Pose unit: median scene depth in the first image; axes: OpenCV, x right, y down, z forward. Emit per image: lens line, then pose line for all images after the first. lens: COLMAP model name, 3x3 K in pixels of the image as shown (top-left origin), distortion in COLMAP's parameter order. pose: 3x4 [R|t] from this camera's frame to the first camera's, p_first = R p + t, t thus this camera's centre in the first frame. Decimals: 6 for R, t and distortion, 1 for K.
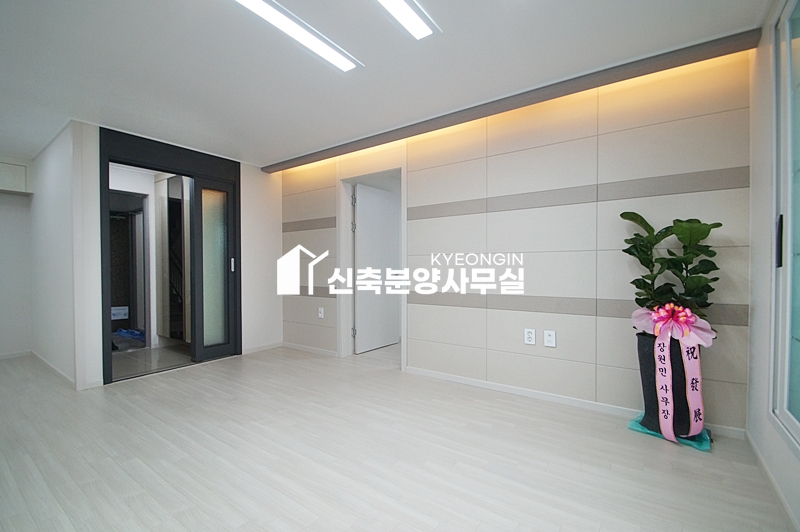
lens RADIAL K [[358.0, 0, 406.7], [0, 358.0, 267.4], [0, 0, 1]] dist [0.005516, -0.005353]
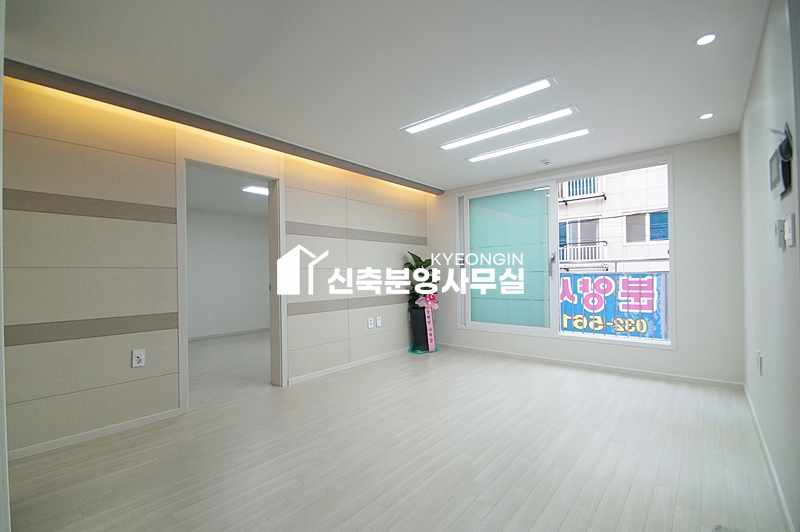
lens RADIAL K [[358.0, 0, 378.5], [0, 358.0, 280.7], [0, 0, 1]] dist [0.005516, -0.005353]
pose [[0.113387, -0.016096, 0.993420, -1.217076], [0.011752, 0.999821, 0.014858, -0.015257], [-0.993481, 0.009990, 0.113556, 0.798842]]
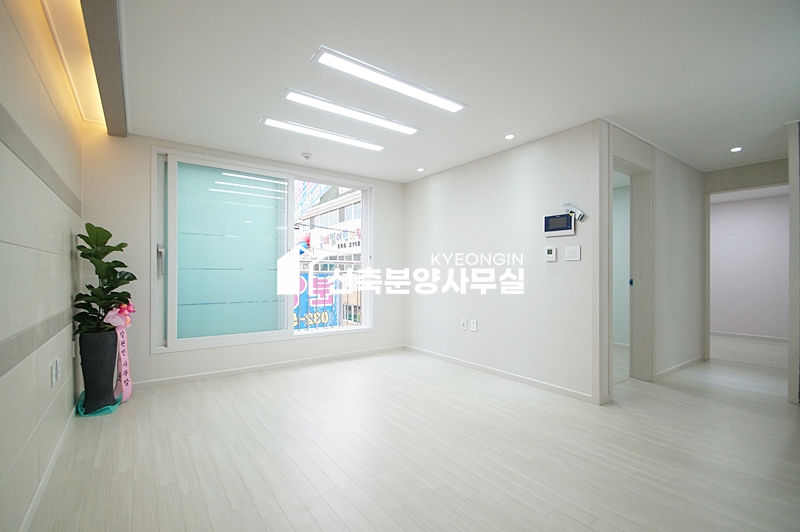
lens RADIAL K [[358.0, 0, 399.7], [0, 358.0, 267.2], [0, 0, 1]] dist [0.005516, -0.005353]
pose [[-0.950091, 0.011520, 0.311760, -0.509995], [0.002658, 0.999581, -0.028835, 0.011515], [-0.311961, -0.026567, -0.949723, 1.469356]]
